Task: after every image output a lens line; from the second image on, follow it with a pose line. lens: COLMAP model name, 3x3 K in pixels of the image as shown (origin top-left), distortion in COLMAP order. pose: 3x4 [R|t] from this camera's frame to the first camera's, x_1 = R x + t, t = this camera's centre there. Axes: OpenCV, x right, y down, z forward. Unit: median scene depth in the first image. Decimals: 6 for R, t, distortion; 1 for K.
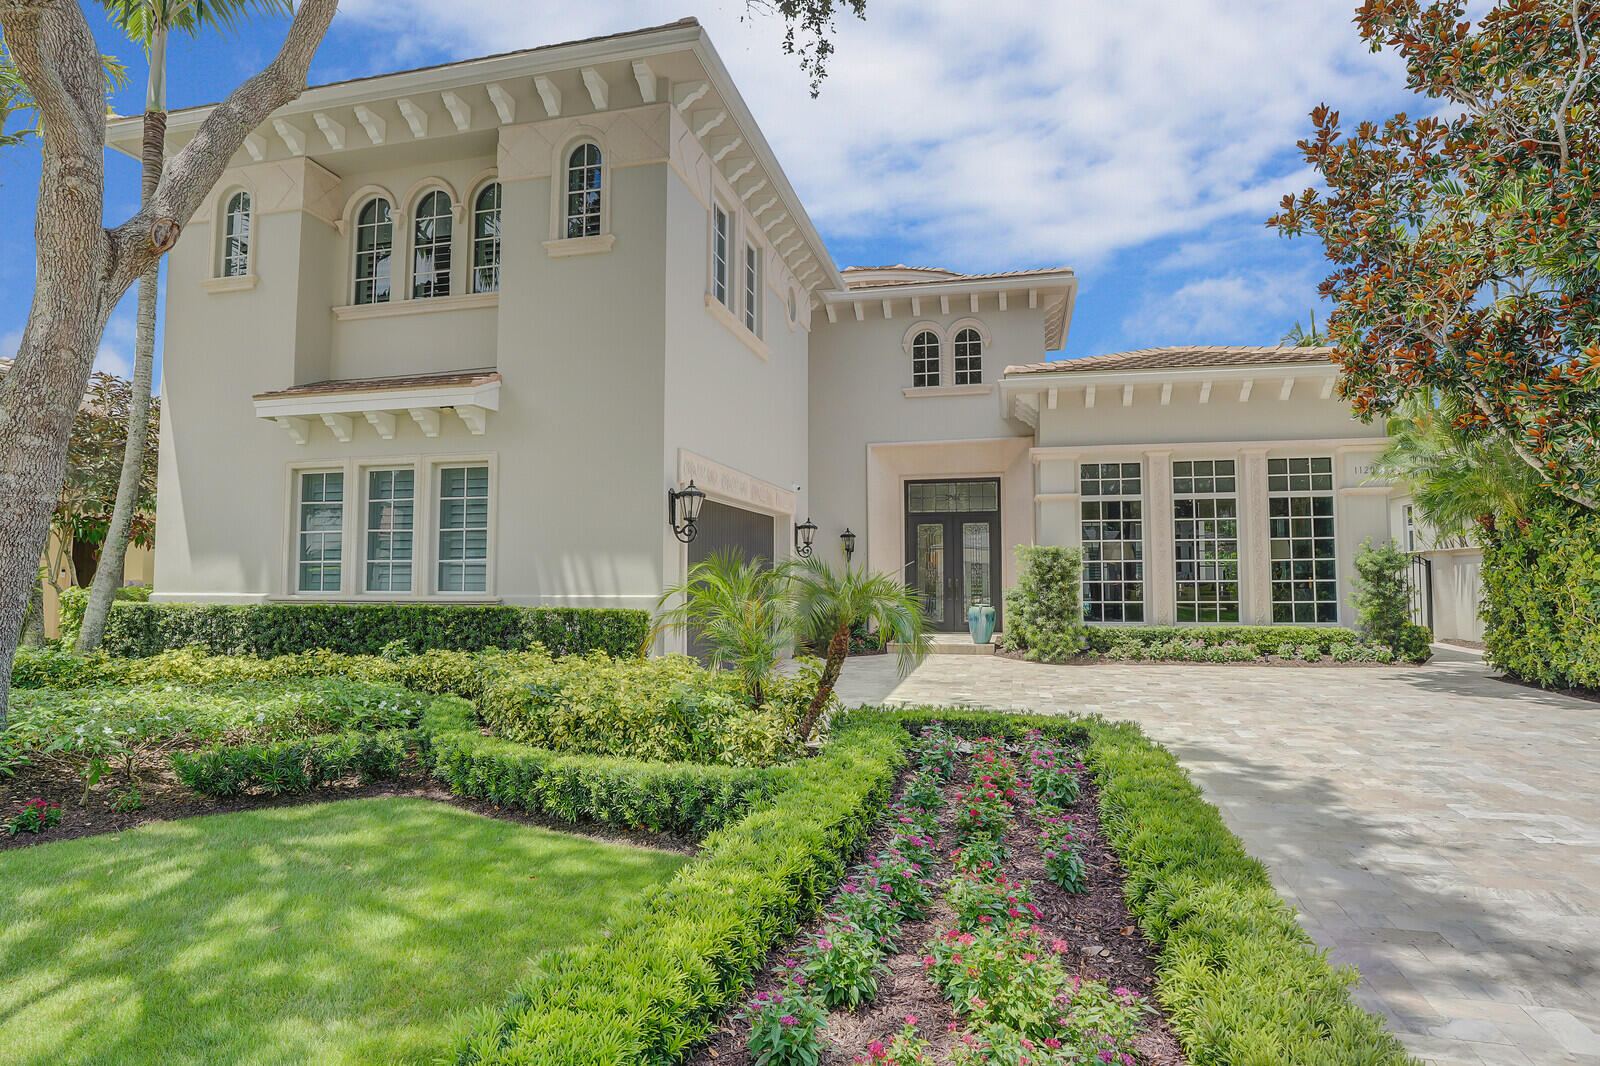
lens RADIAL K [[901.0, 0, 800.0], [0, 901.0, 533.0], [0, 0, 1]] dist [-0.001951, -0.000117]
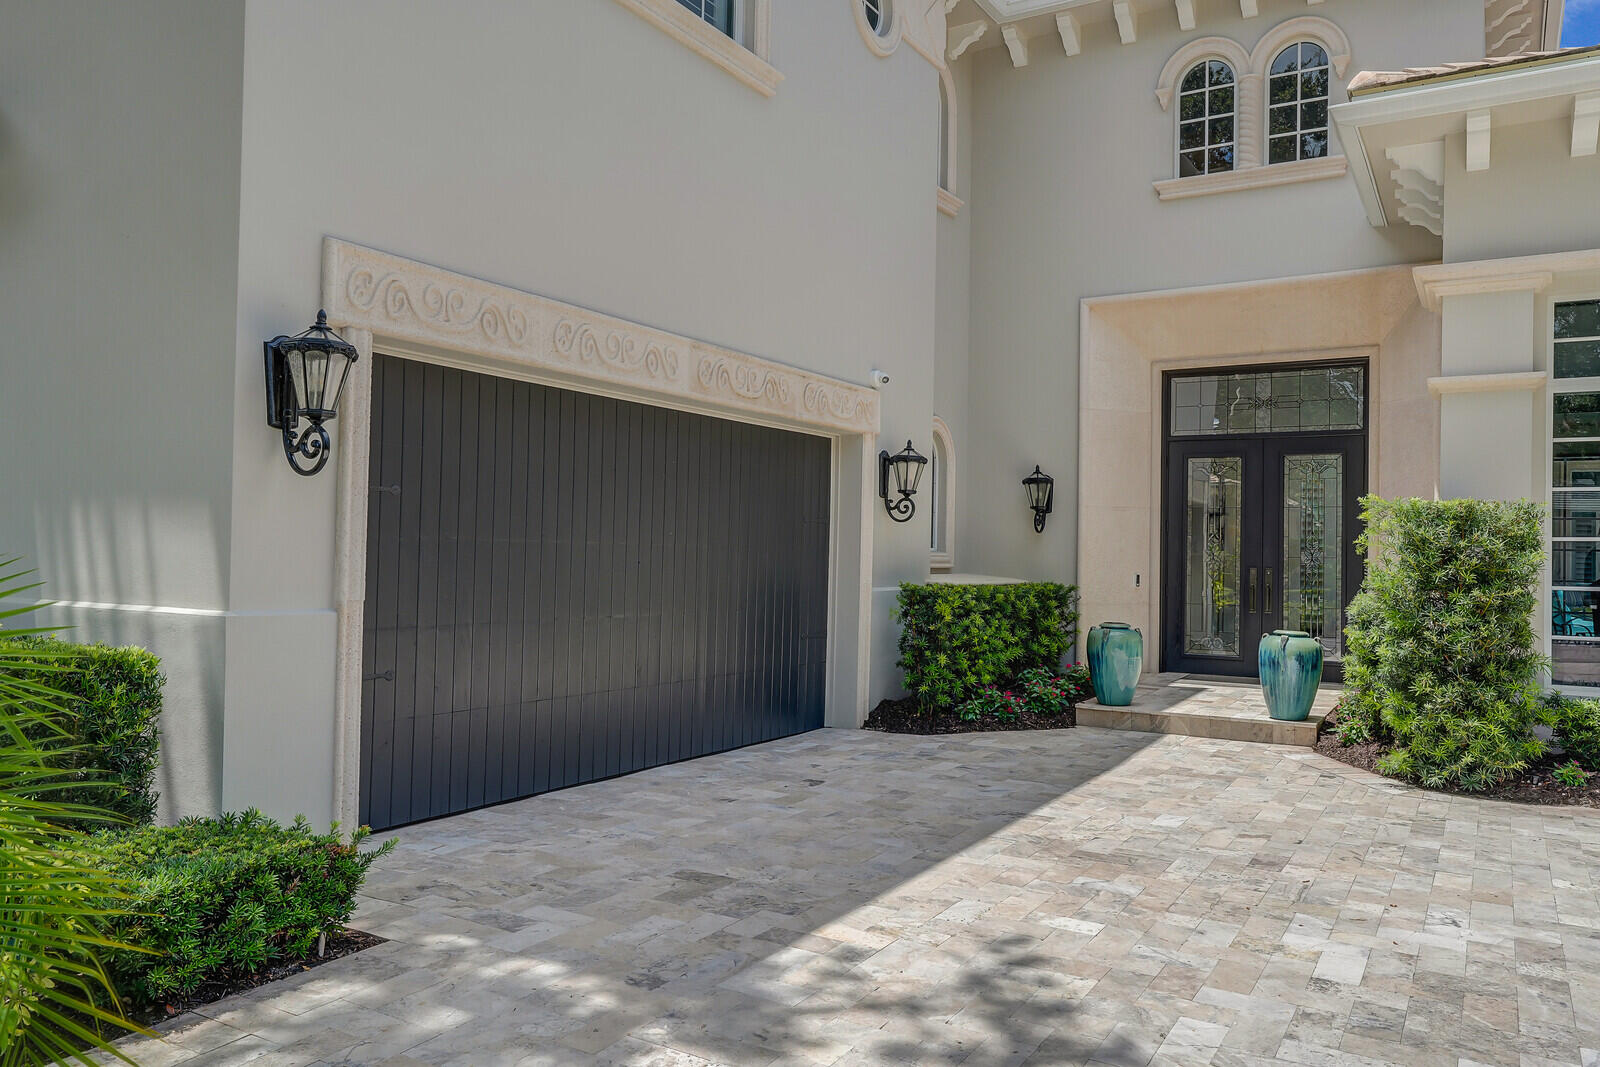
lens RADIAL K [[1177.5, 0, 800.0], [0, 1177.5, 533.5], [0, 0, 1]] dist [0.008119, 0.007368]
pose [[0.954658, 0.013794, -0.297386, 0.145862], [-0.003952, 0.999425, 0.033672, 0.012303], [0.297680, -0.030971, 0.954163, 0.380972]]
